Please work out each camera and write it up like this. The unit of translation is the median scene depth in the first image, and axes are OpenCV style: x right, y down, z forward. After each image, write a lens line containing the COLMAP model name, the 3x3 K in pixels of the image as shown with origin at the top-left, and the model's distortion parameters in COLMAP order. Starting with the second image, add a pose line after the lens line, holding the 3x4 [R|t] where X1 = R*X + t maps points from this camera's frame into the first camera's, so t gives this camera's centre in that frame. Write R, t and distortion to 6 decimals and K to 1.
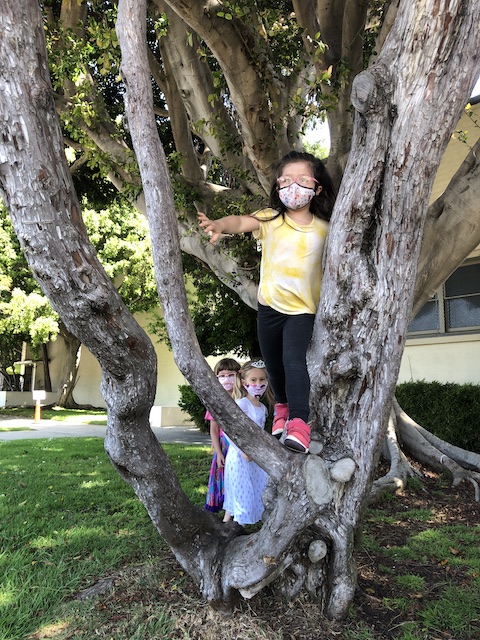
lens RADIAL K [[520.4, 0, 238.8], [0, 520.4, 313.6], [0, 0, 1]] dist [0.025016, -0.030908]
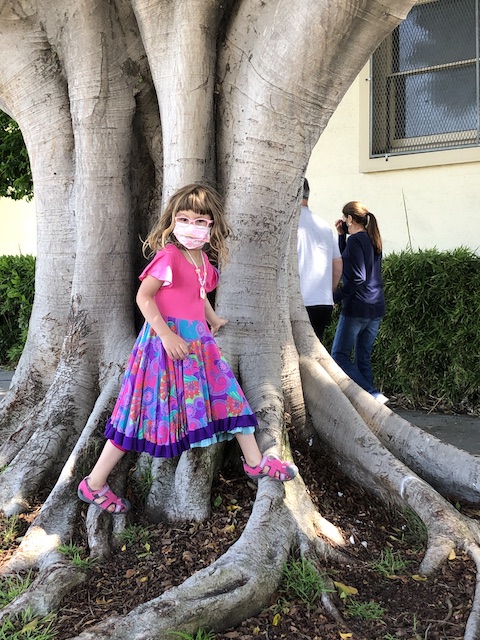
lens RADIAL K [[977.1, 0, 234.8], [0, 977.1, 313.3], [0, 0, 1]] dist [0.075384, 0.000000]
pose [[0.996061, -0.028322, 0.084025, 0.629400], [0.010911, 0.979563, 0.200841, 0.078646], [-0.087996, -0.199133, 0.976014, 1.087150]]
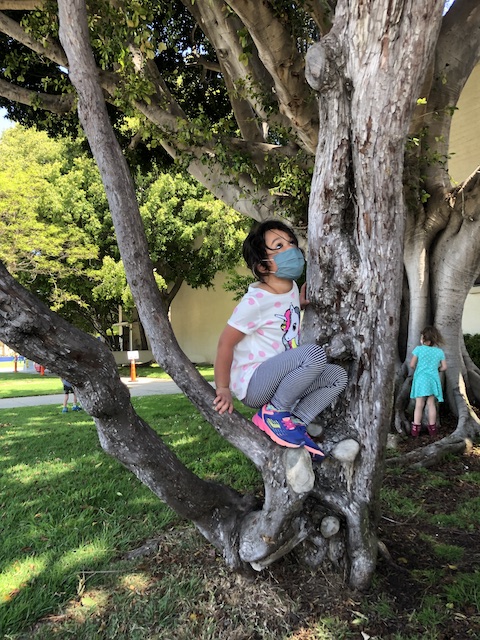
lens RADIAL K [[520.4, 0, 236.1], [0, 520.4, 314.0], [0, 0, 1]] dist [0.025016, -0.030908]
pose [[0.982761, -0.054720, -0.176596, 0.191272], [0.070795, 0.993773, 0.086047, -0.061902], [0.170788, -0.097066, 0.980515, 0.015725]]
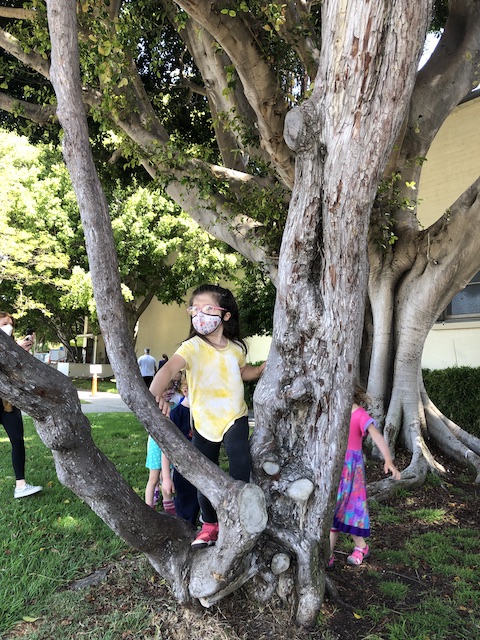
lens RADIAL K [[520.4, 0, 248.2], [0, 520.4, 312.5], [0, 0, 1]] dist [0.025016, -0.030908]
pose [[0.995433, 0.008287, -0.095101, 0.200170], [-0.003548, 0.998748, 0.049893, -0.101578], [0.095395, -0.049328, 0.994217, -0.008483]]
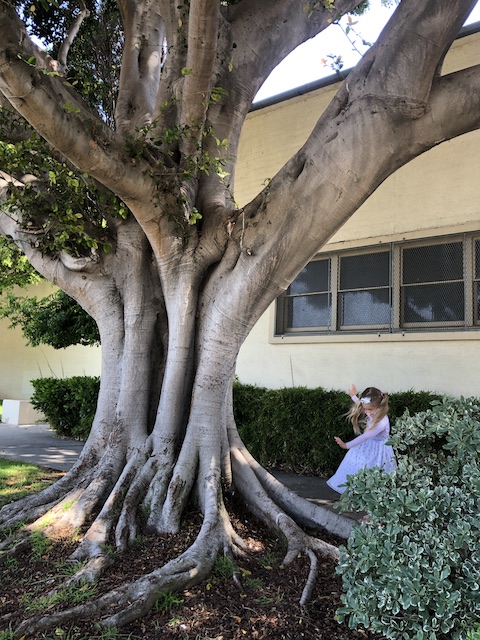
lens RADIAL K [[542.5, 0, 244.3], [0, 542.5, 320.6], [0, 0, 1]] dist [0.043841, -0.066314]
pose [[0.986172, 0.045616, 0.159323, 0.607366], [-0.052520, 0.997843, 0.039389, -0.046366], [-0.157182, -0.047212, 0.986440, 0.825727]]
